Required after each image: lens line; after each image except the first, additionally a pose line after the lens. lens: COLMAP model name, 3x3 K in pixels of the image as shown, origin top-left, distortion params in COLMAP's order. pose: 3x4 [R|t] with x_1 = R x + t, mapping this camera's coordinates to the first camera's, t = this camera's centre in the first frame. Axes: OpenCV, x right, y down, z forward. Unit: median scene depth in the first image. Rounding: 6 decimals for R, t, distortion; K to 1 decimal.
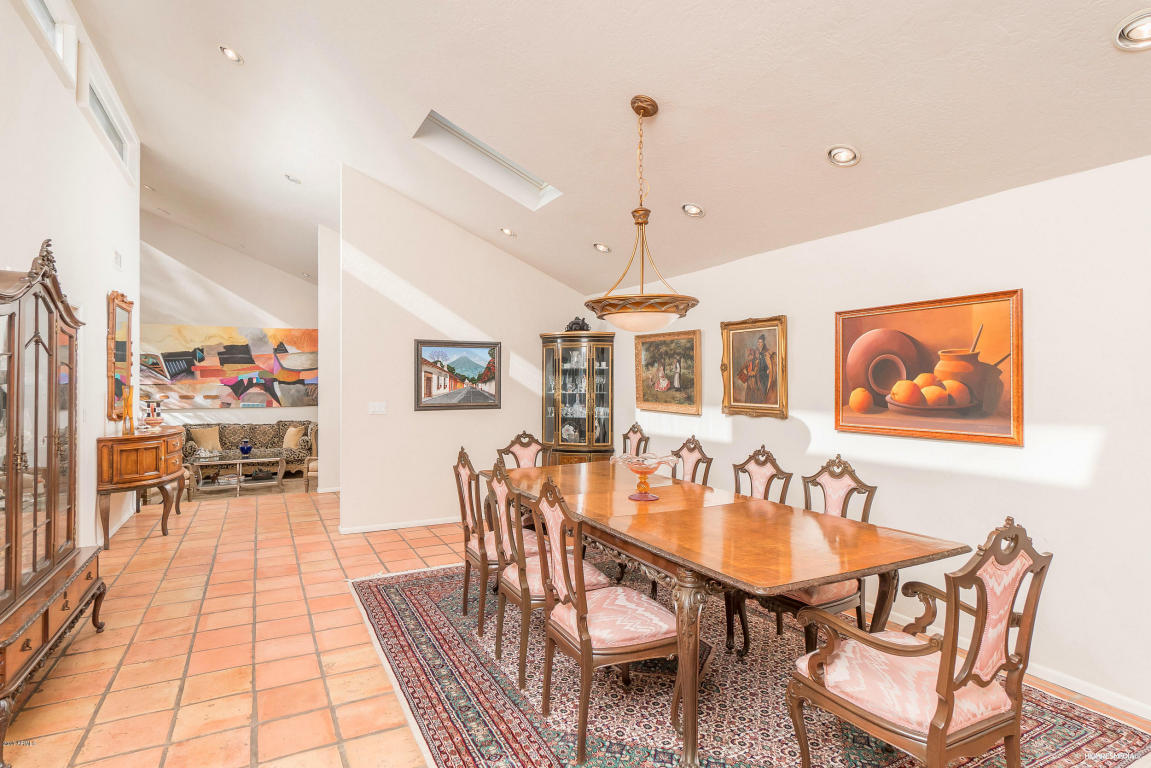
lens RADIAL K [[610.6, 0, 574.3], [0, 610.6, 382.4], [0, 0, 1]] dist [0.002822, 0.000251]
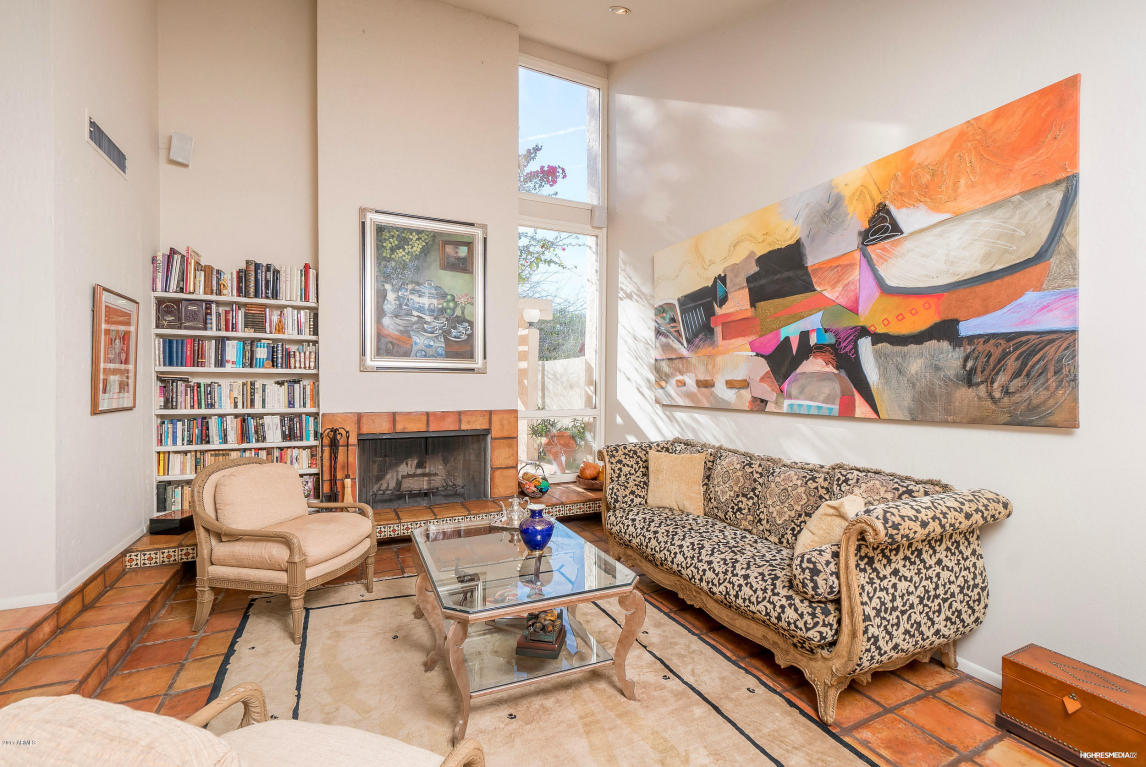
lens RADIAL K [[496.2, 0, 570.2], [0, 496.2, 383.9], [0, 0, 1]] dist [0.001694, 0.000061]
pose [[-0.042995, 0.005868, -0.999058, -0.233529], [-0.000446, 0.999983, 0.005893, 0.021603], [0.999075, 0.000699, -0.042992, 0.875214]]
